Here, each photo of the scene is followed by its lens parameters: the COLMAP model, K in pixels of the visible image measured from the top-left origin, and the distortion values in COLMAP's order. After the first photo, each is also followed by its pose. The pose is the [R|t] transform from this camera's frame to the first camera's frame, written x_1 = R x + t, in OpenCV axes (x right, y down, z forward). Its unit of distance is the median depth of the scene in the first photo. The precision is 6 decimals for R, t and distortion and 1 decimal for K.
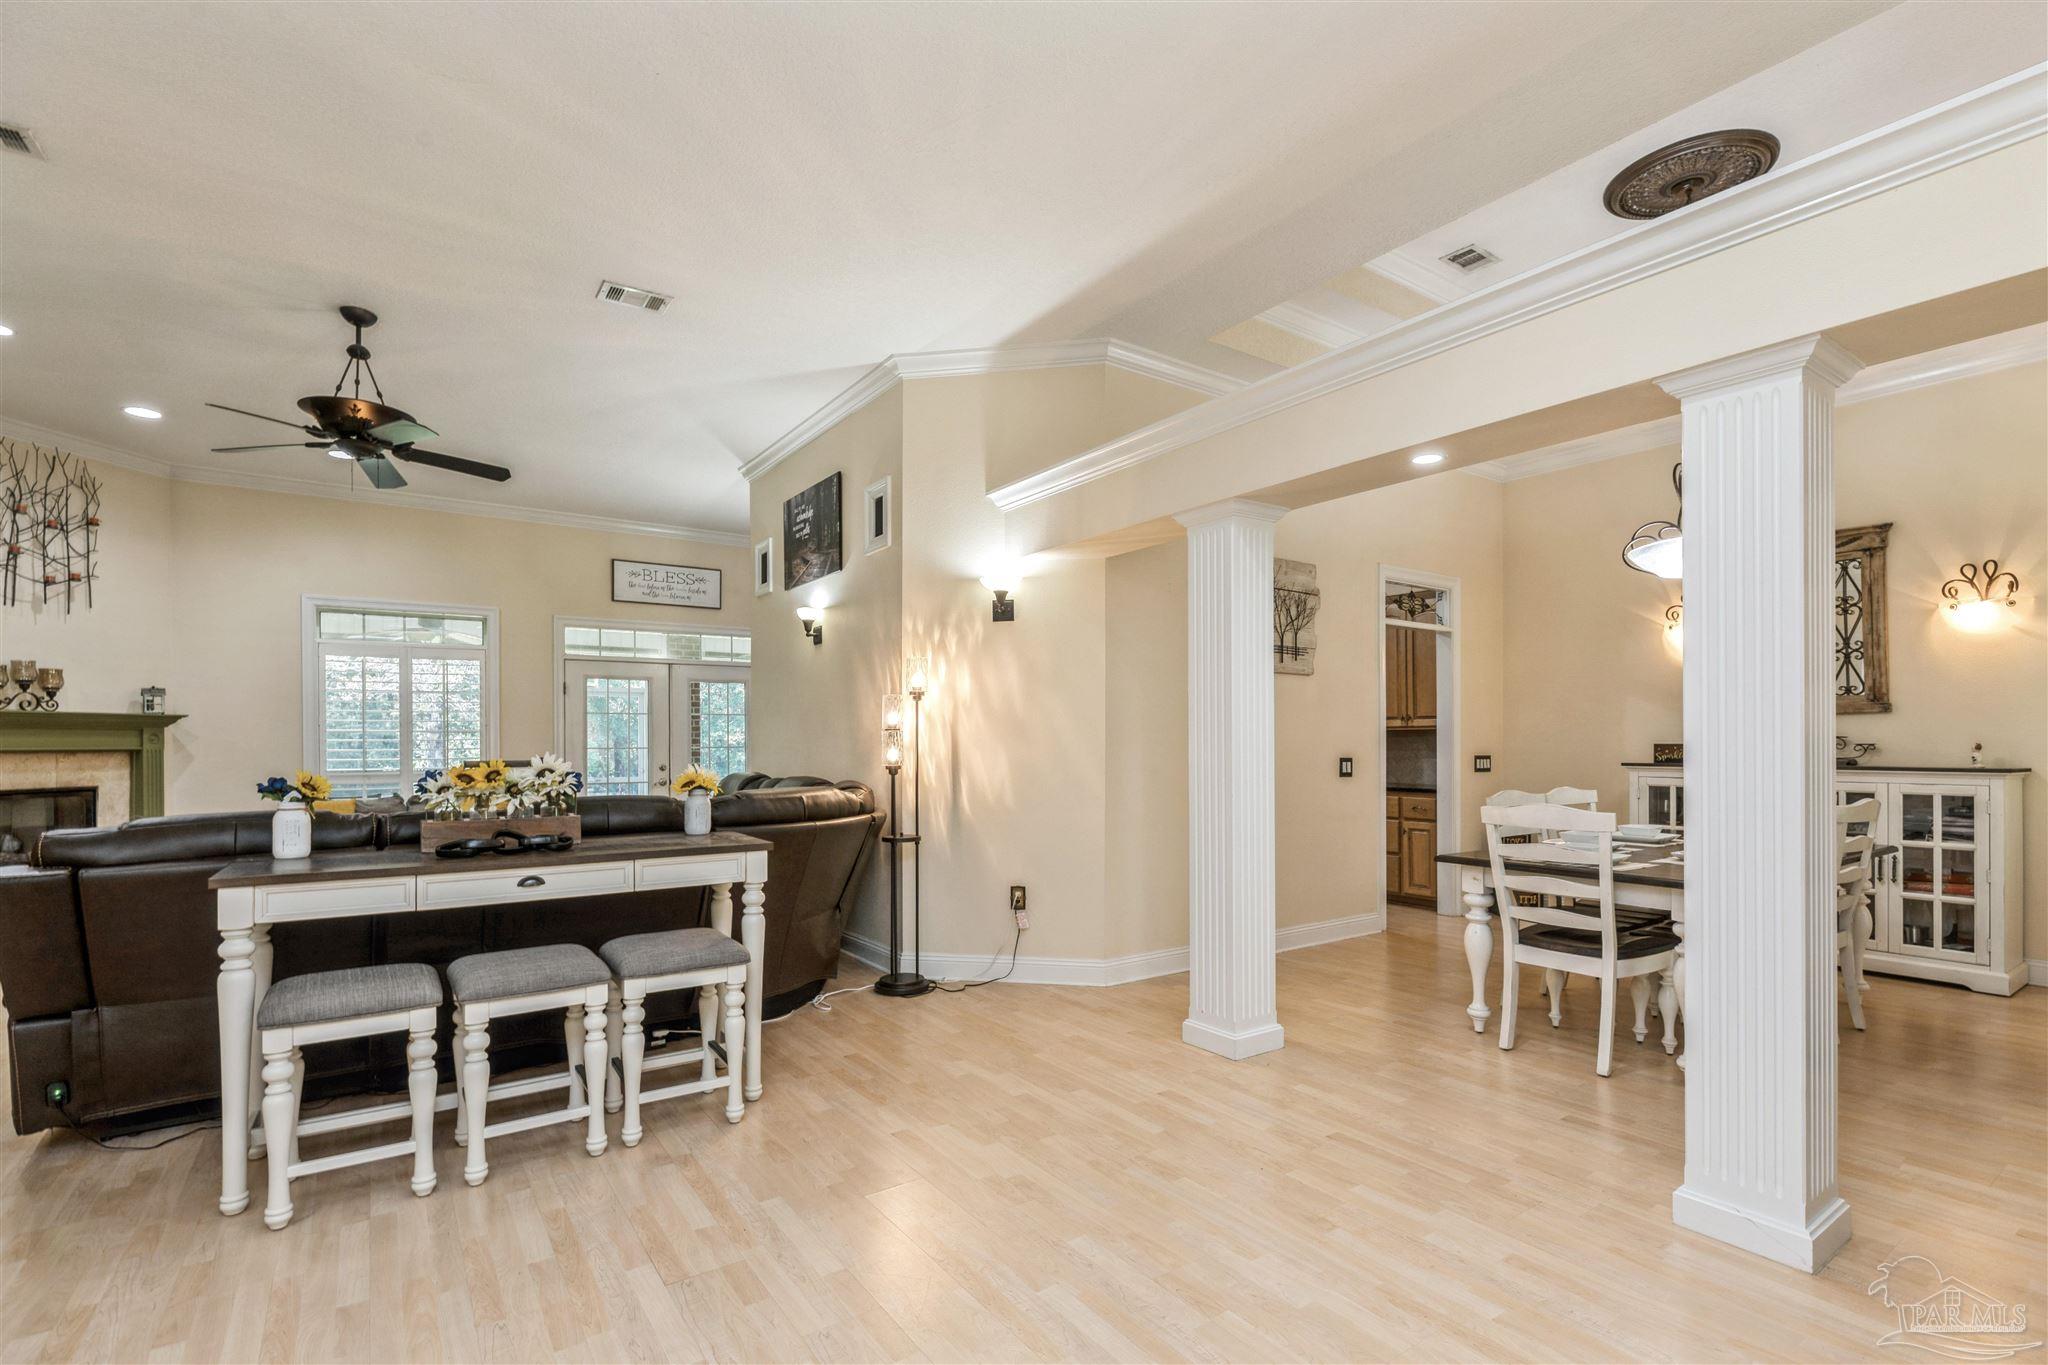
lens RADIAL K [[936.8, 0, 1019.7], [0, 936.8, 740.3], [0, 0, 1]] dist [0.001199, -0.000851]
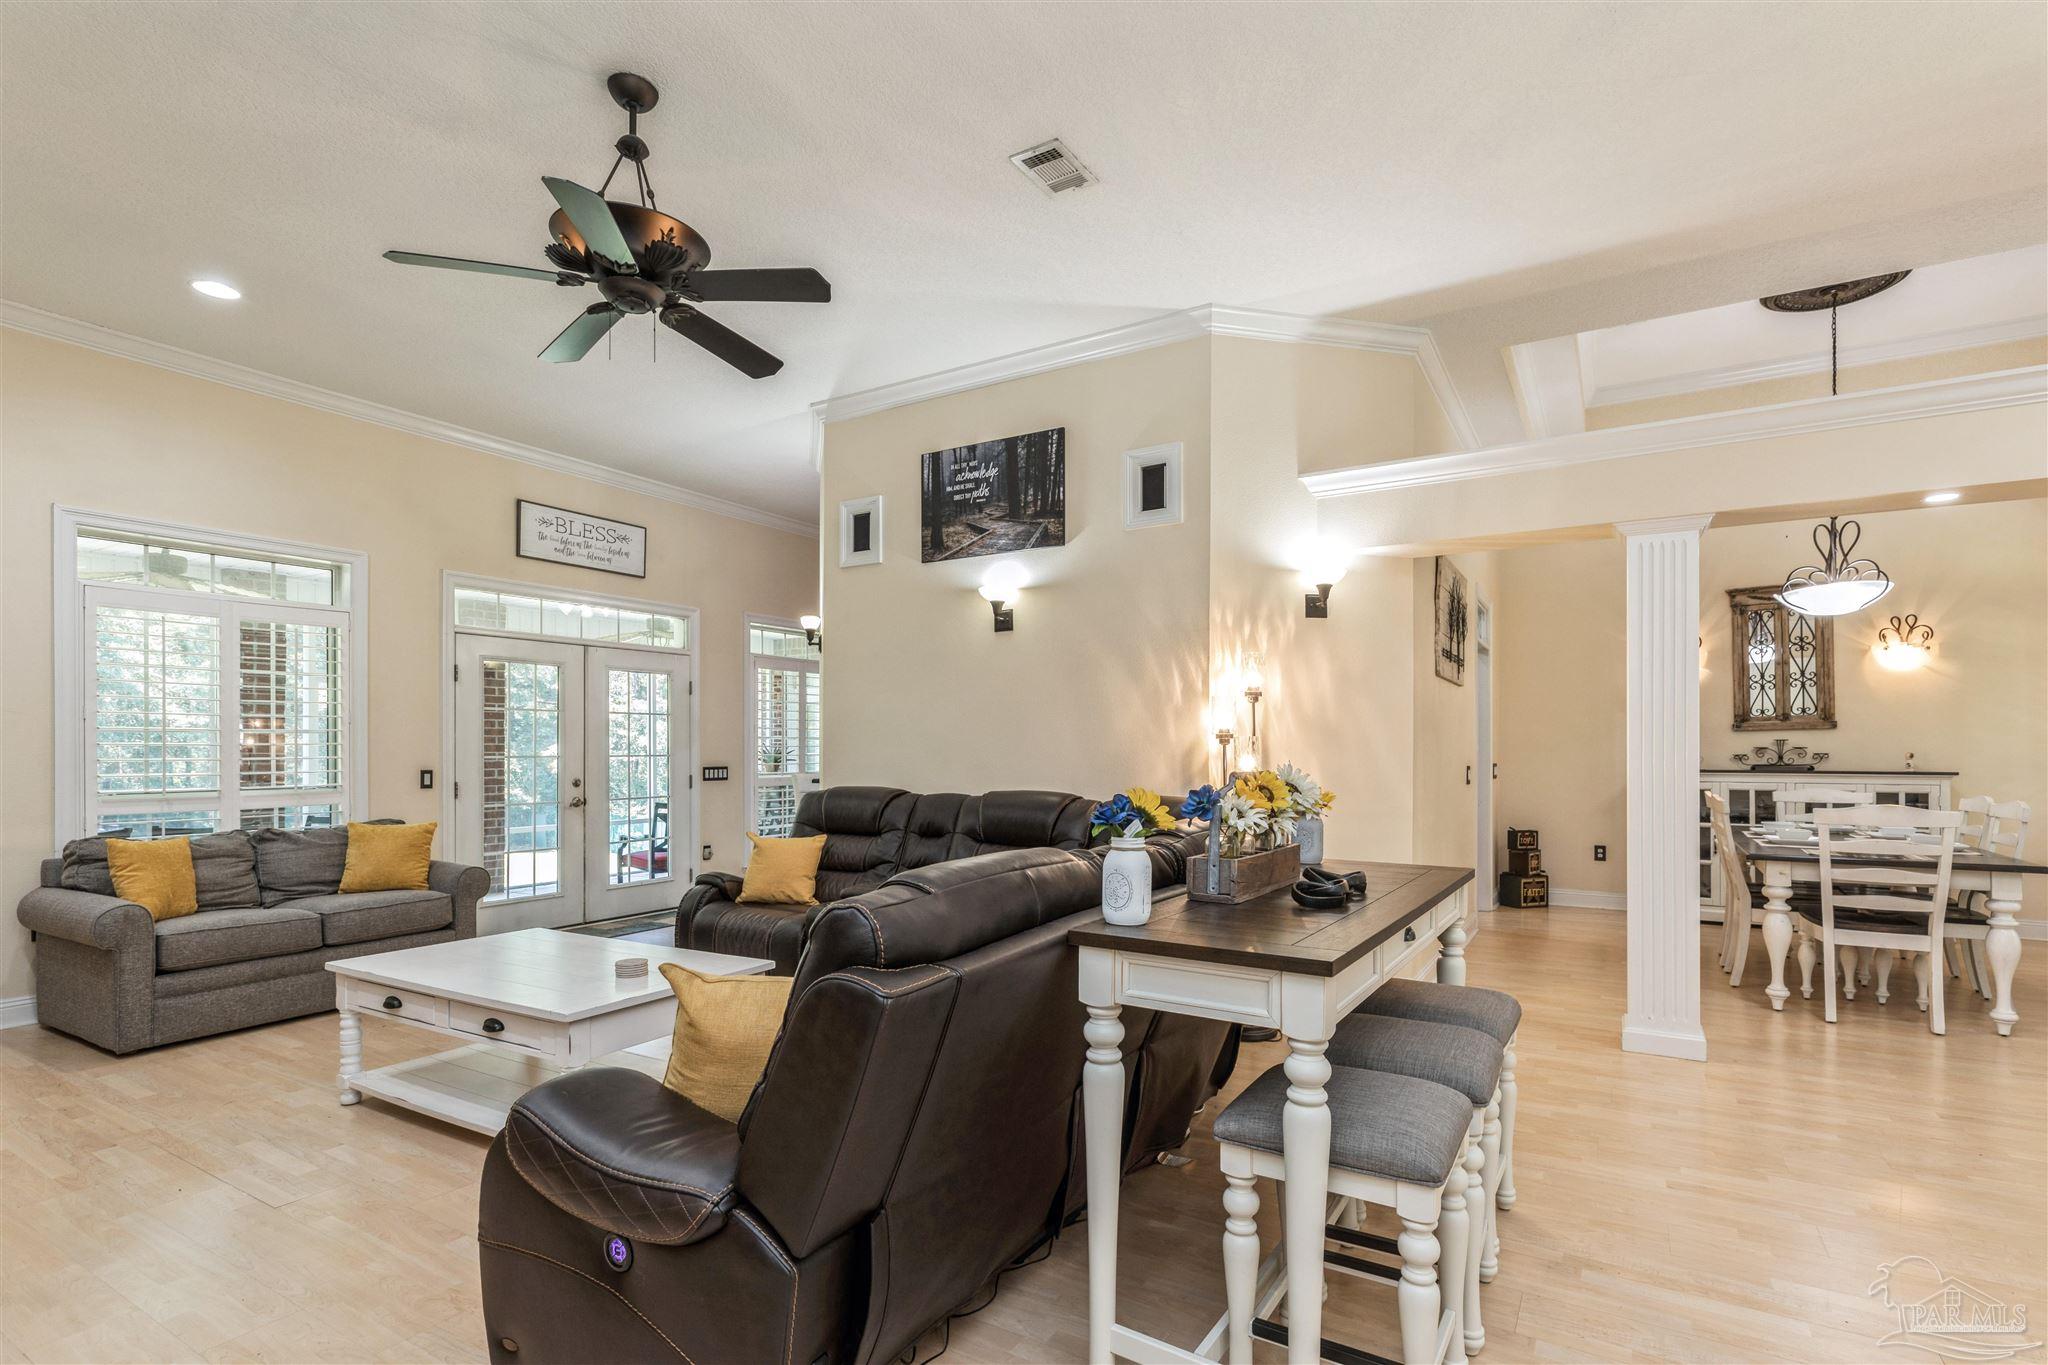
lens RADIAL K [[985.5, 0, 1012.8], [0, 985.5, 750.3], [0, 0, 1]] dist [-0.001489, -0.002864]
pose [[0.914576, 0.002351, 0.404408, -0.693060], [-0.002898, 0.999996, 0.000740, 0.001962], [-0.404405, -0.001849, 0.914578, 0.249723]]
